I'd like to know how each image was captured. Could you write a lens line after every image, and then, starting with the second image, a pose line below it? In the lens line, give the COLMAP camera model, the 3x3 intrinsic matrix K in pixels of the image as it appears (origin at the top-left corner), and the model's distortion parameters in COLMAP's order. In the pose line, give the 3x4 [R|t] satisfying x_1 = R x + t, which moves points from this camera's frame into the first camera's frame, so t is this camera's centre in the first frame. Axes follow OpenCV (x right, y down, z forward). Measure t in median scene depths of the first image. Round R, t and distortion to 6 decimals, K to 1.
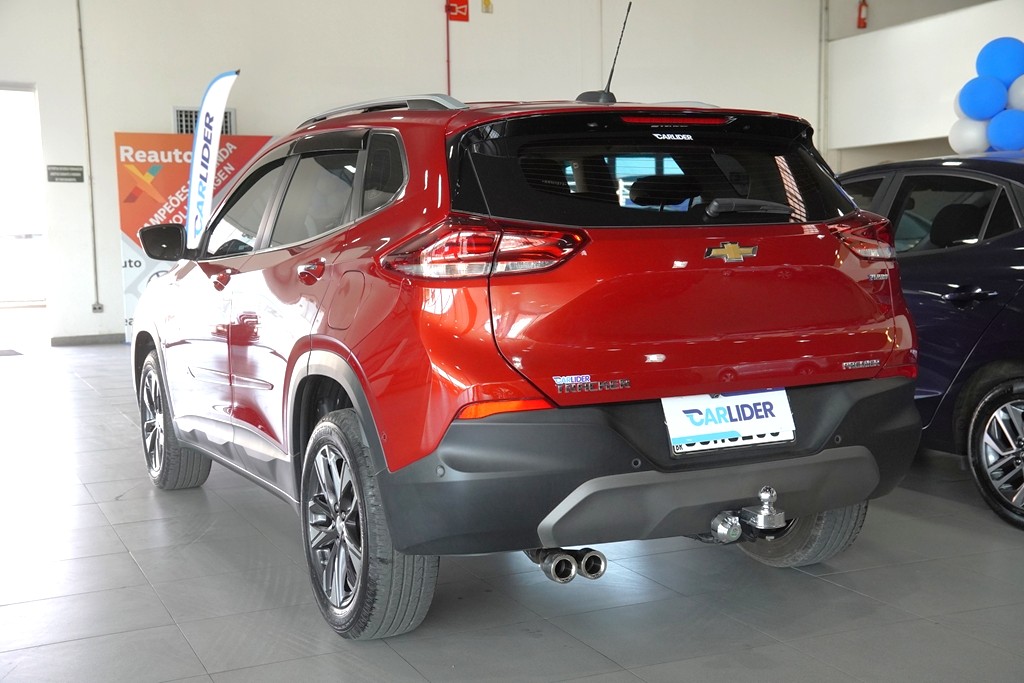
lens RADIAL K [[1266.2, 0, 513.3], [0, 1266.2, 345.3], [0, 0, 1]] dist [0.135989, 0.000000]
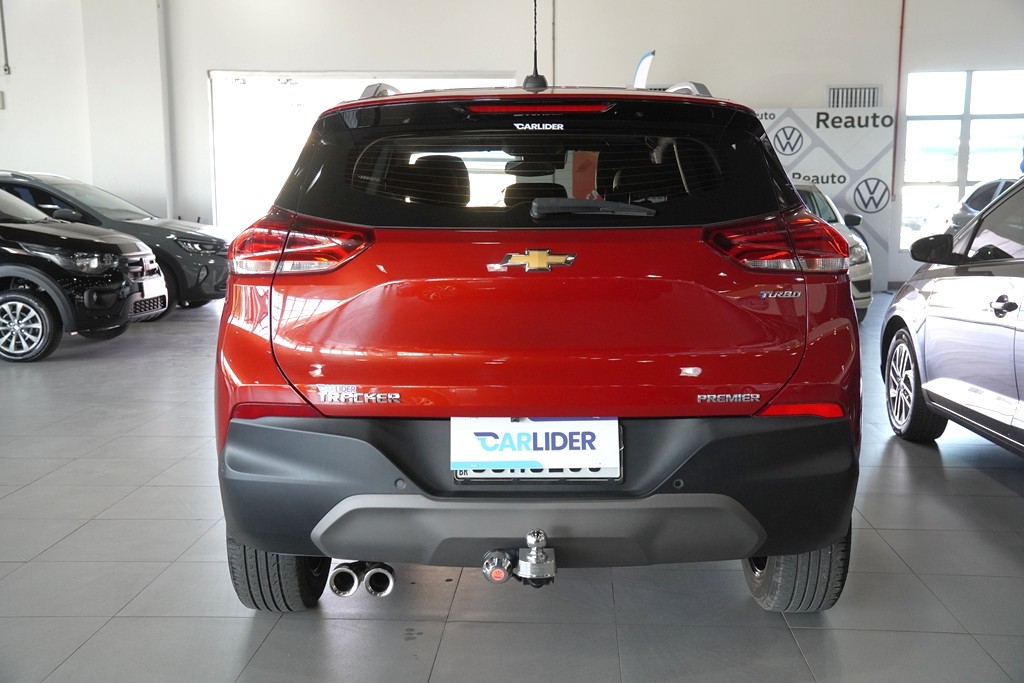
lens RADIAL K [[1115.5, 0, 513.3], [0, 1115.5, 344.7], [0, 0, 1]] dist [0.083276, 0.000000]
pose [[0.883641, 0.079021, -0.461448, 0.503514], [-0.056584, 0.996453, 0.062284, -0.060340], [0.464734, -0.028926, 0.884978, 0.296934]]
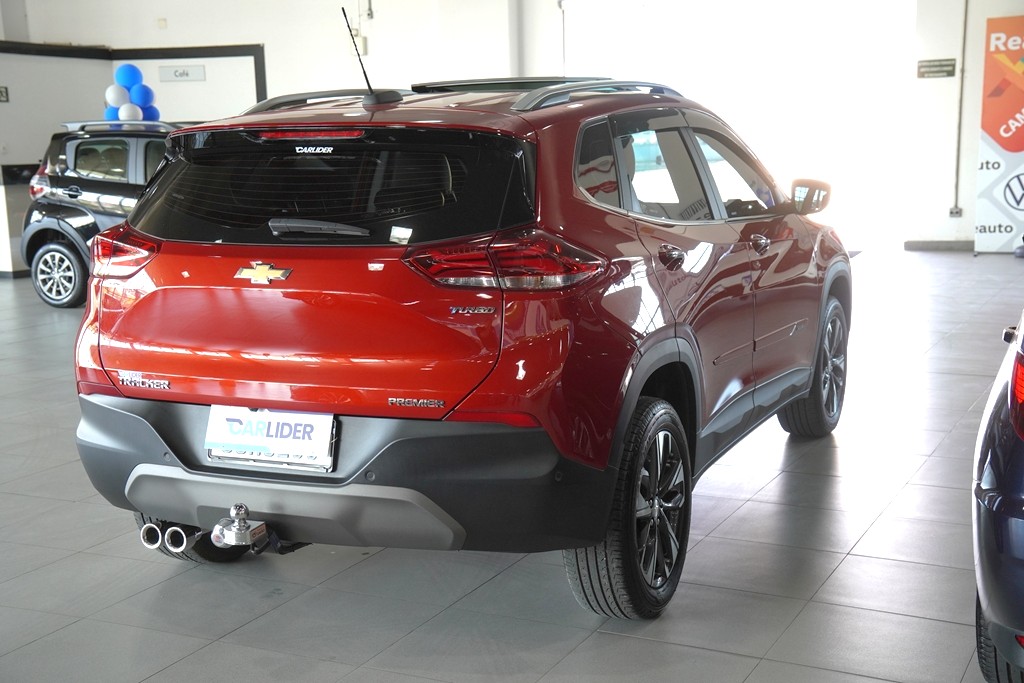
lens RADIAL K [[1343.2, 0, 511.3], [0, 1343.2, 342.7], [0, 0, 1]] dist [0.250299, 0.000000]
pose [[0.617198, 0.133894, -0.775332, 1.112476], [-0.060444, 0.990571, 0.122948, -0.159304], [0.784483, -0.029019, 0.619471, 0.468096]]
